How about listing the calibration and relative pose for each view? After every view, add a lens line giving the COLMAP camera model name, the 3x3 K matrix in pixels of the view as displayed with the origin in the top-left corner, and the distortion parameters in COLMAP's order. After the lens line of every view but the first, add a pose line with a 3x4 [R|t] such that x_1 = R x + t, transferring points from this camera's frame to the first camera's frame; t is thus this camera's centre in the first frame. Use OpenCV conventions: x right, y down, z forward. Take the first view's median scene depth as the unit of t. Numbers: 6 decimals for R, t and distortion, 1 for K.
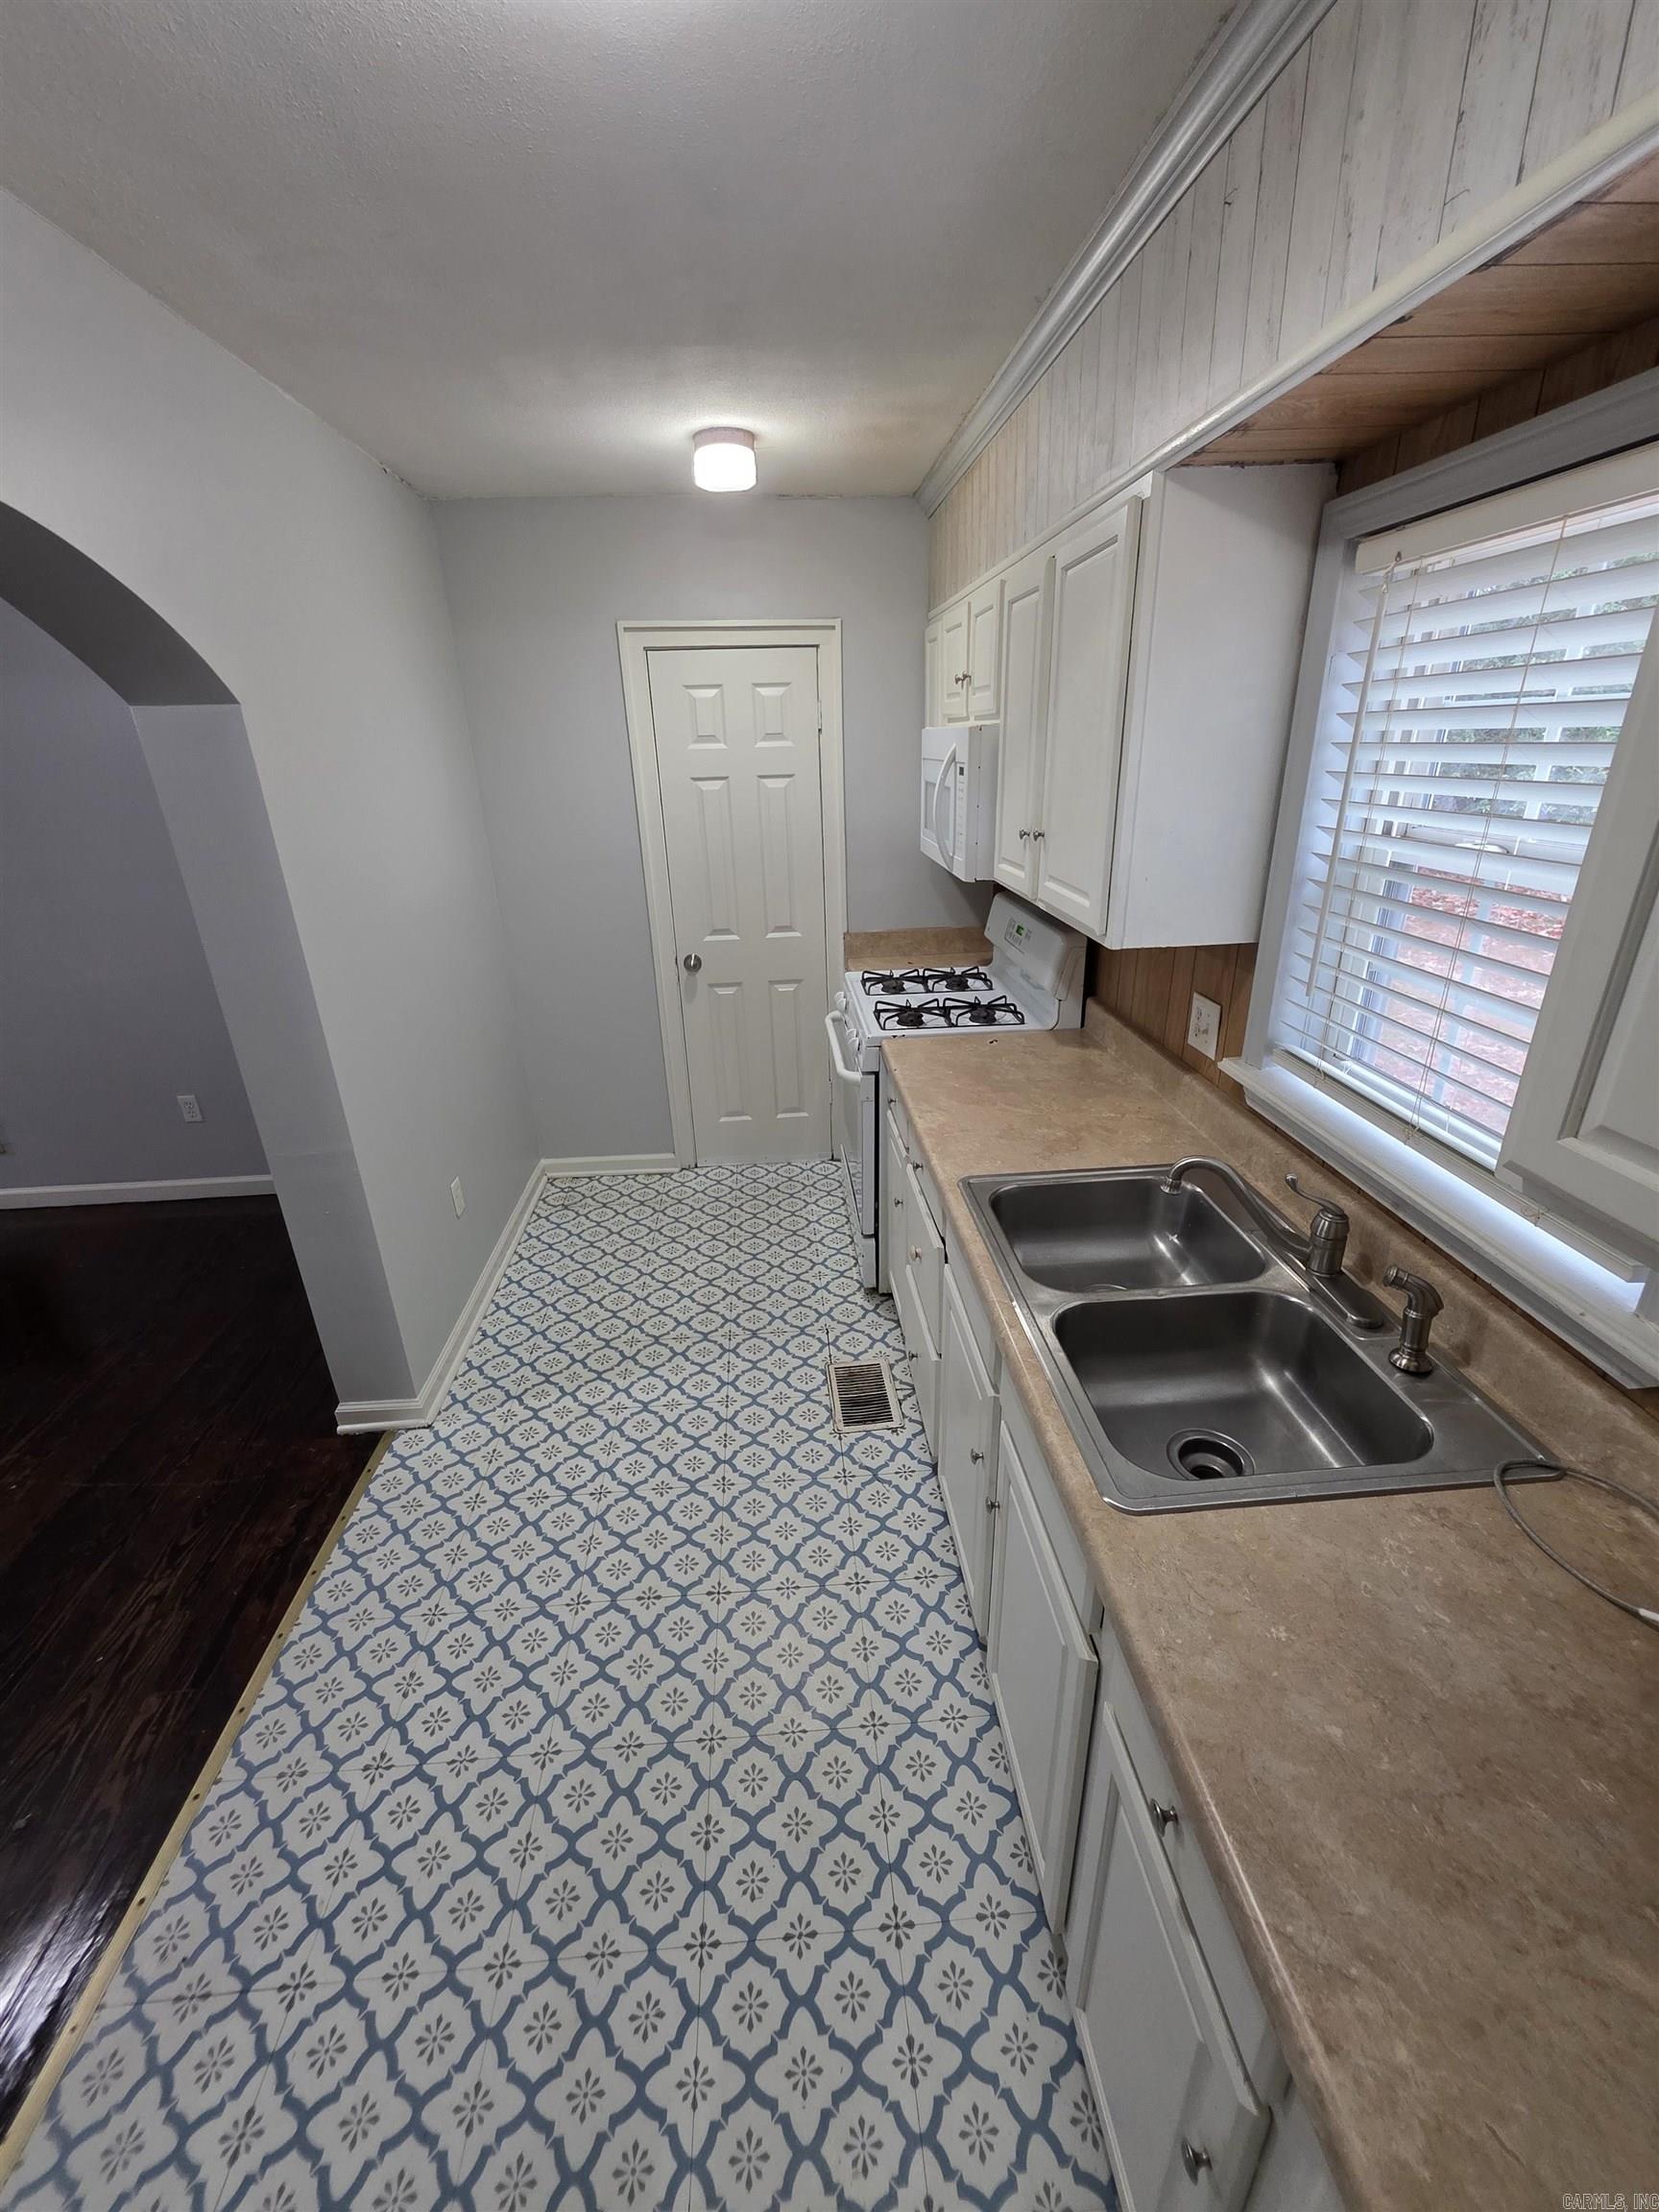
lens RADIAL K [[881.7, 0, 831.3], [0, 881.7, 1095.8], [0, 0, 1]] dist [0.002327, -0.000493]
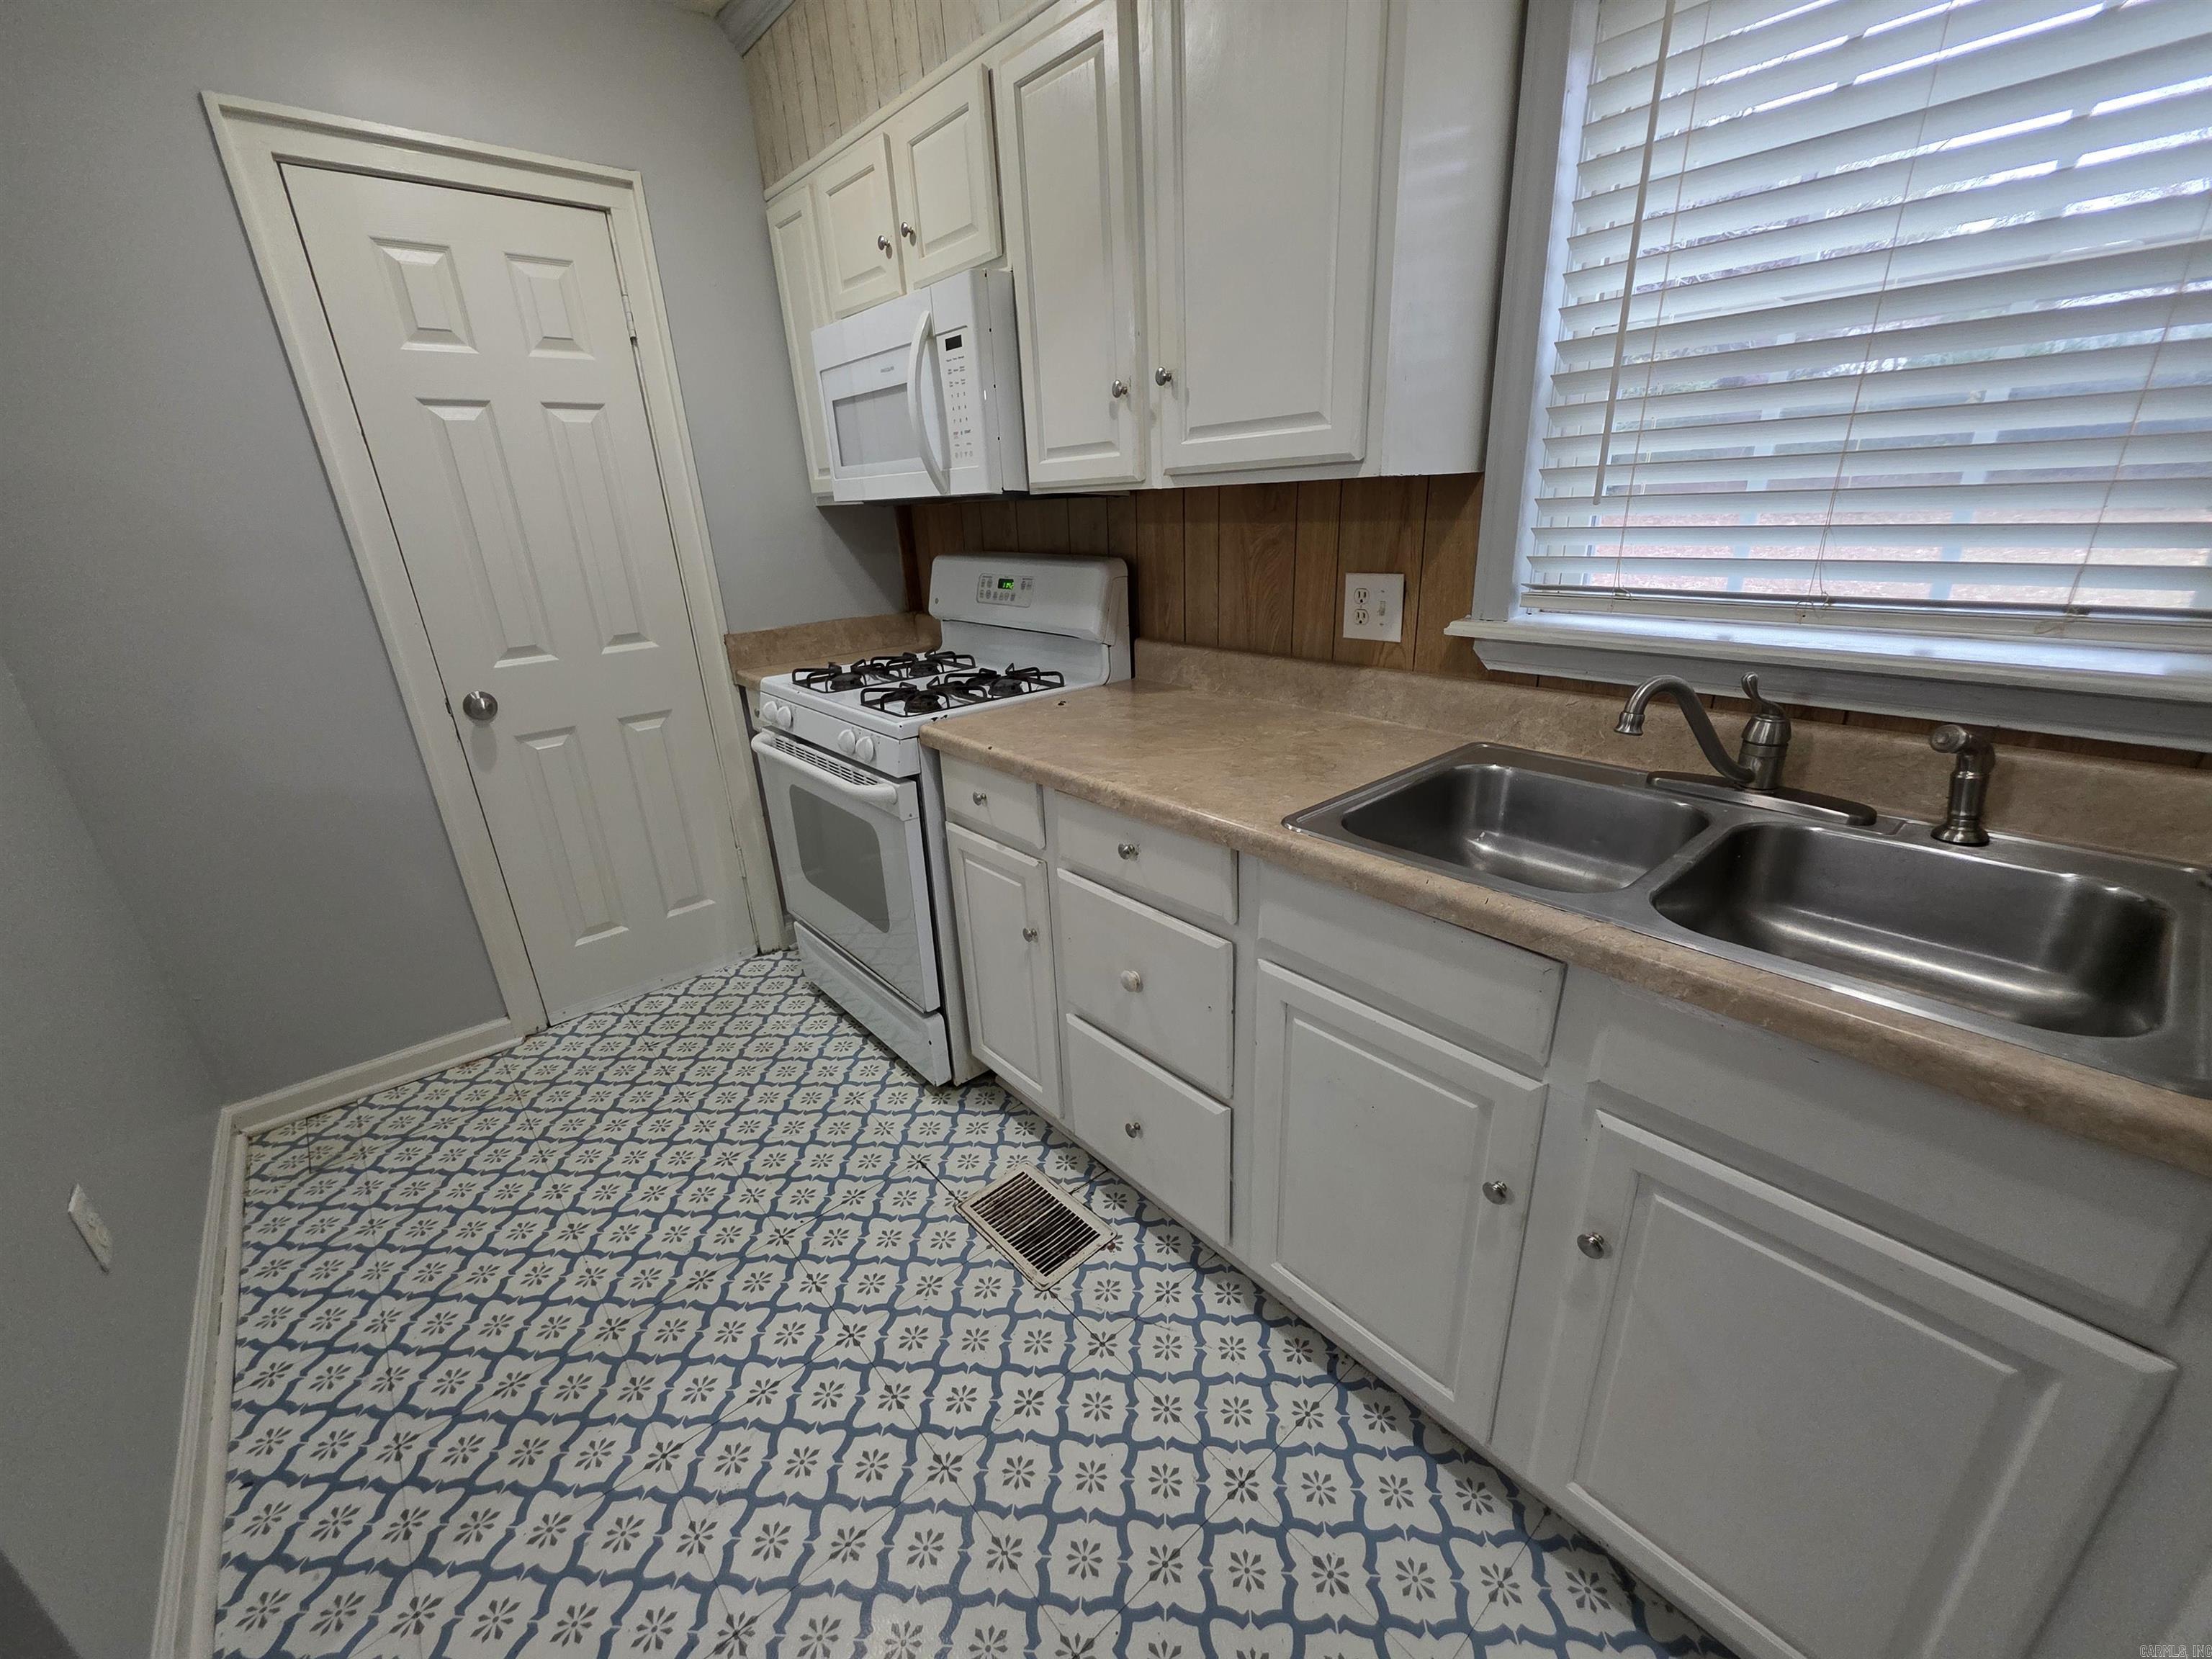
lens RADIAL K [[881.4, 0, 1106.0], [0, 881.4, 829.5], [0, 0, 1]] dist [0.002467, -0.000558]
pose [[0.803040, -0.215060, 0.555766, -0.212969], [0.241226, 0.970098, 0.026837, 0.030400], [-0.544919, 0.112514, 0.830905, 0.319301]]
